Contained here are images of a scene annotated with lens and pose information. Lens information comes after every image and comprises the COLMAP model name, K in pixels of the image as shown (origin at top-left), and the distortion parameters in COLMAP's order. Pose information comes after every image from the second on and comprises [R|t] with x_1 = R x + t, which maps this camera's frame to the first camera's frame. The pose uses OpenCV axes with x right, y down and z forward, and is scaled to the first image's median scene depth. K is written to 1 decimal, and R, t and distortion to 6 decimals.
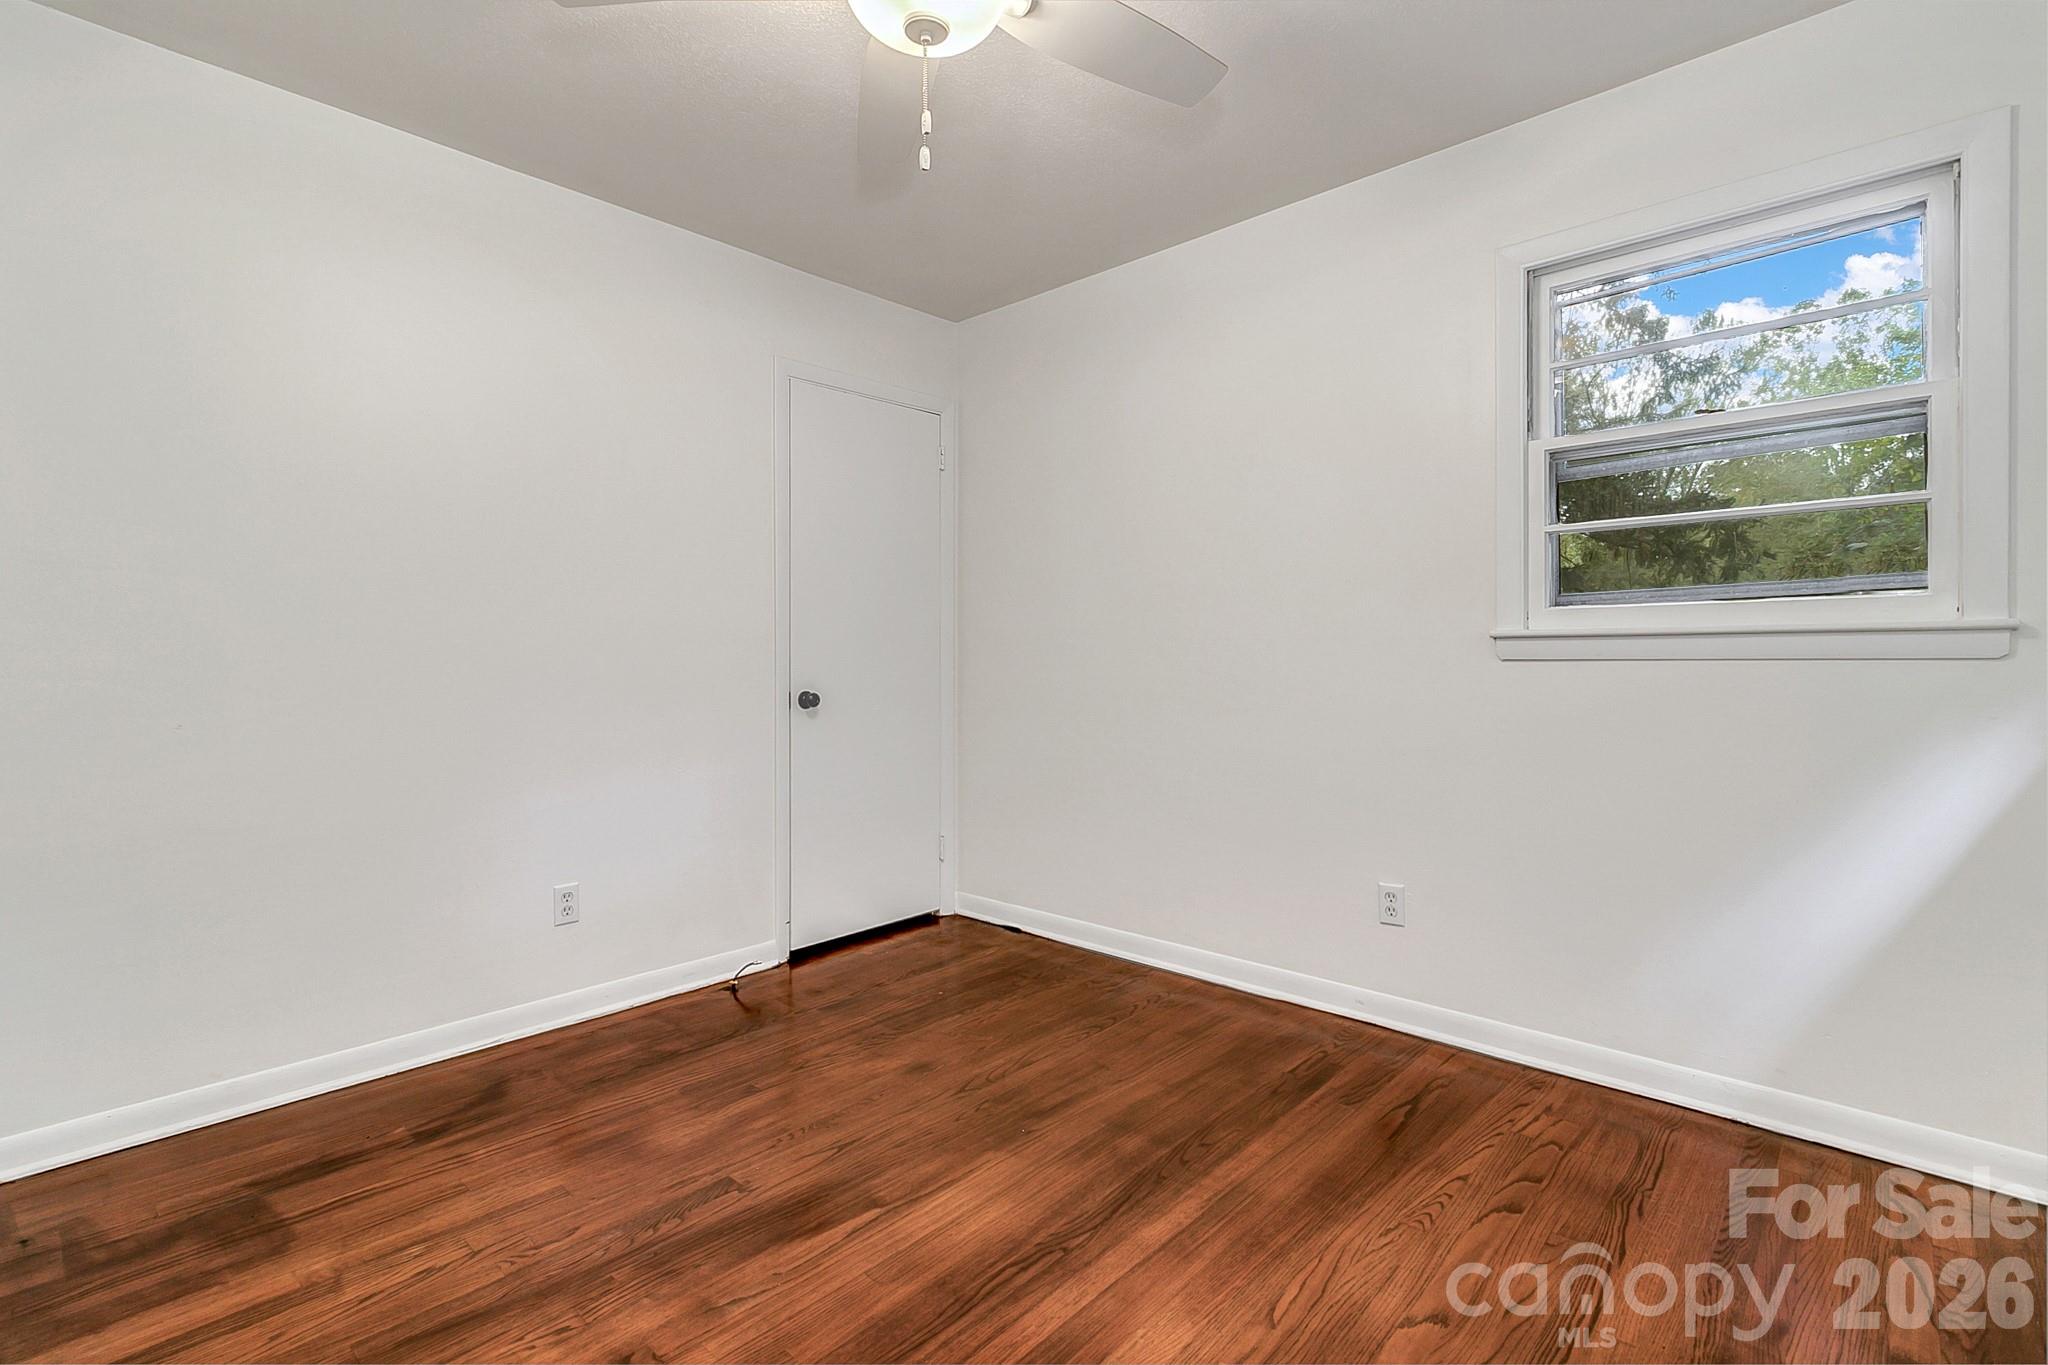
lens RADIAL K [[947.1, 0, 1023.4], [0, 947.1, 681.0], [0, 0, 1]] dist [0.004883, -0.000723]
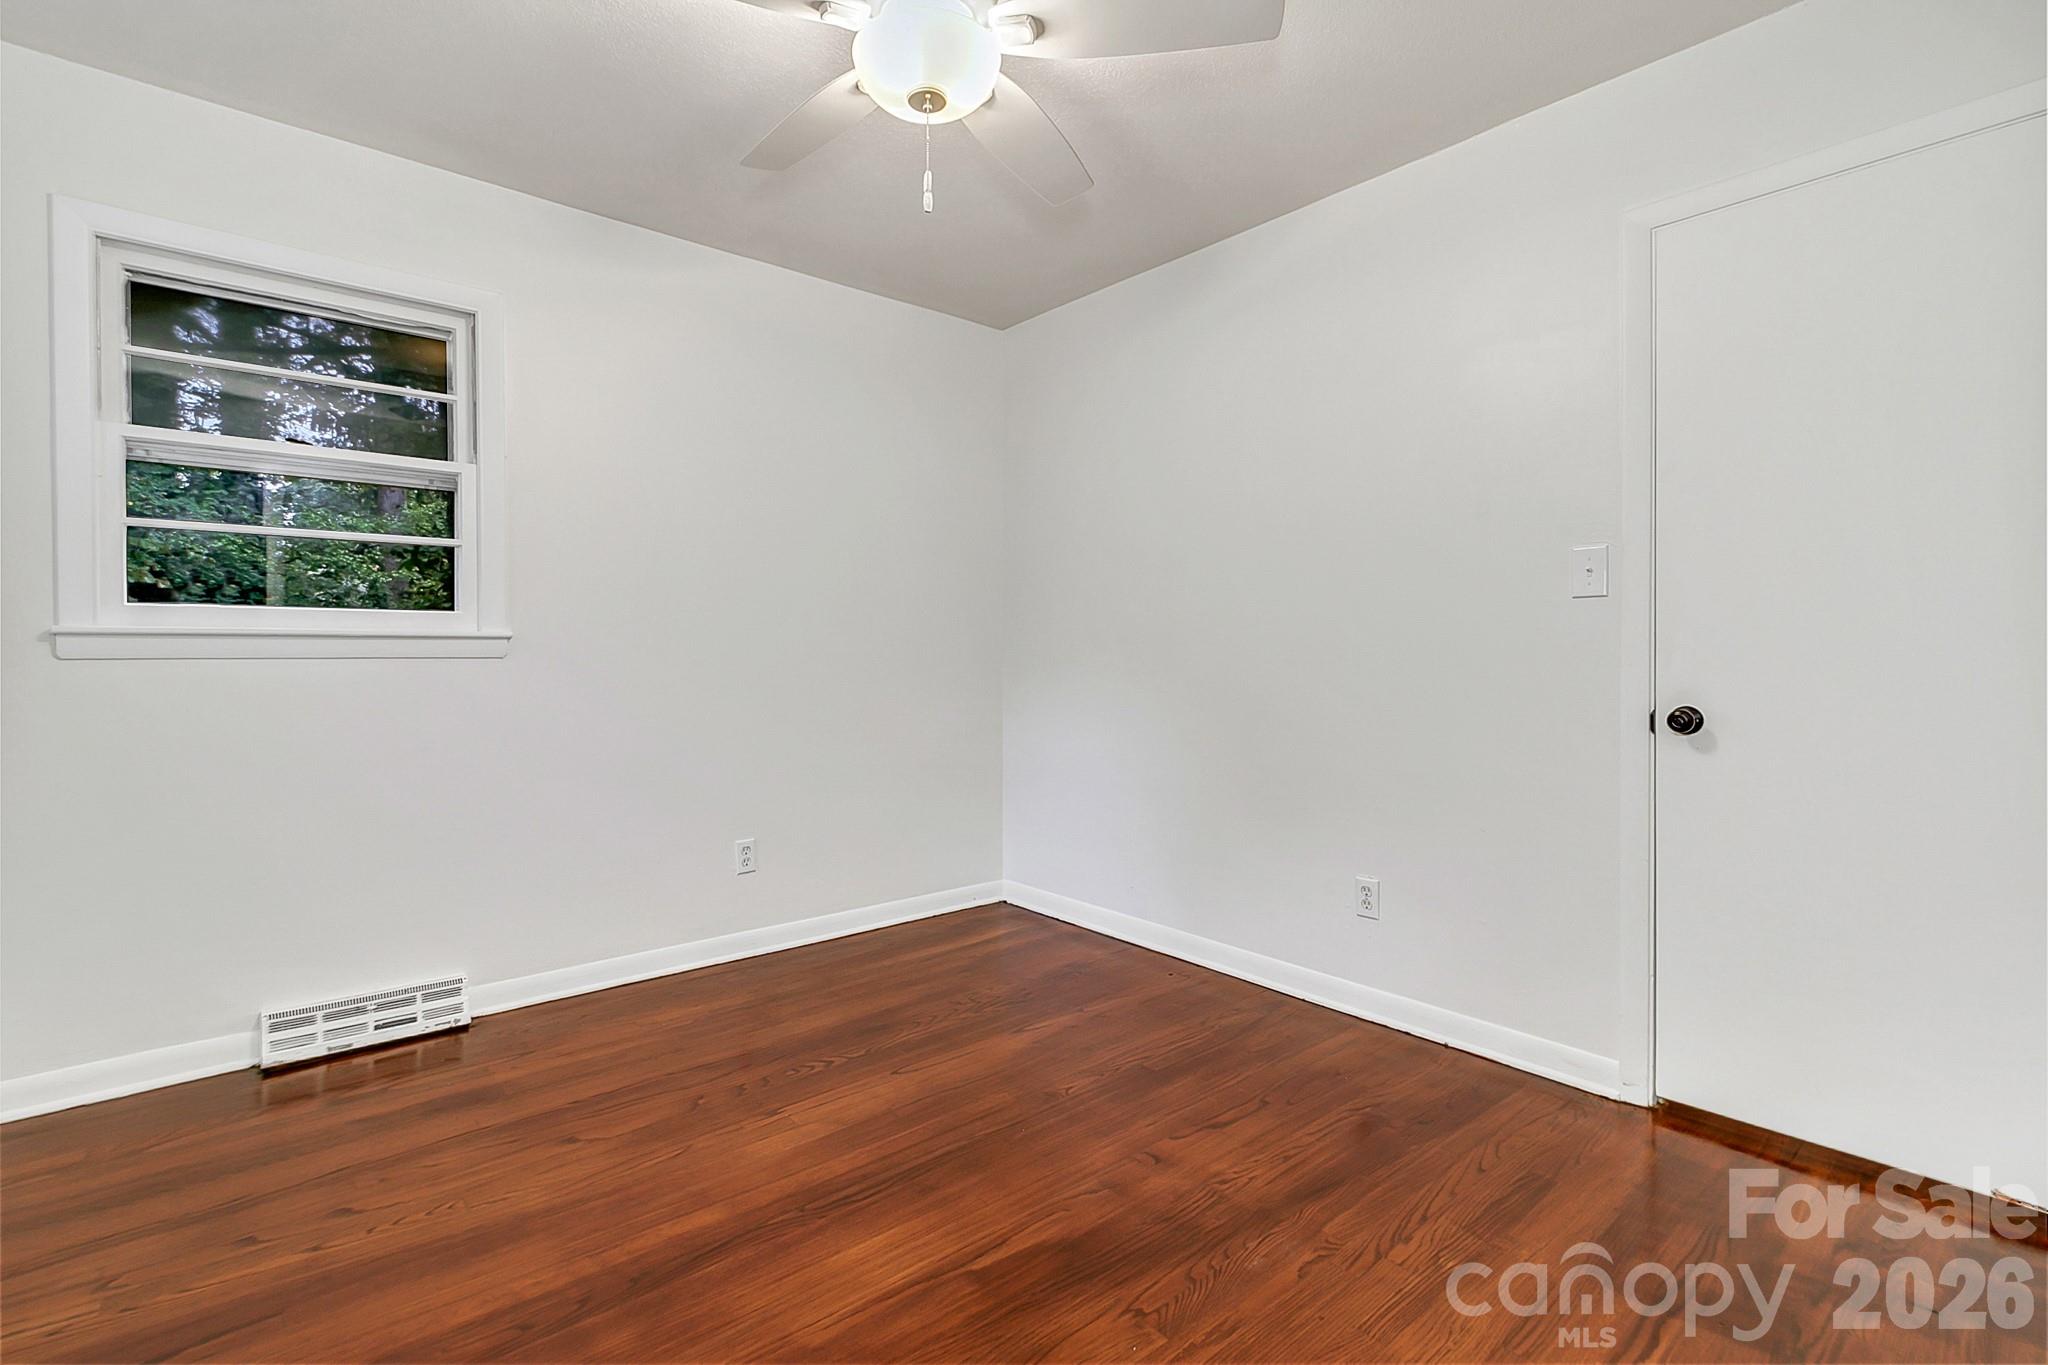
lens RADIAL K [[950.9, 0, 1006.8], [0, 950.9, 673.5], [0, 0, 1]] dist [-0.002480, -0.000305]
pose [[-0.990542, 0.004459, 0.137138, -0.311496], [0.010072, 0.999138, 0.040264, -0.037851], [-0.136841, 0.041265, -0.989733, 1.873840]]
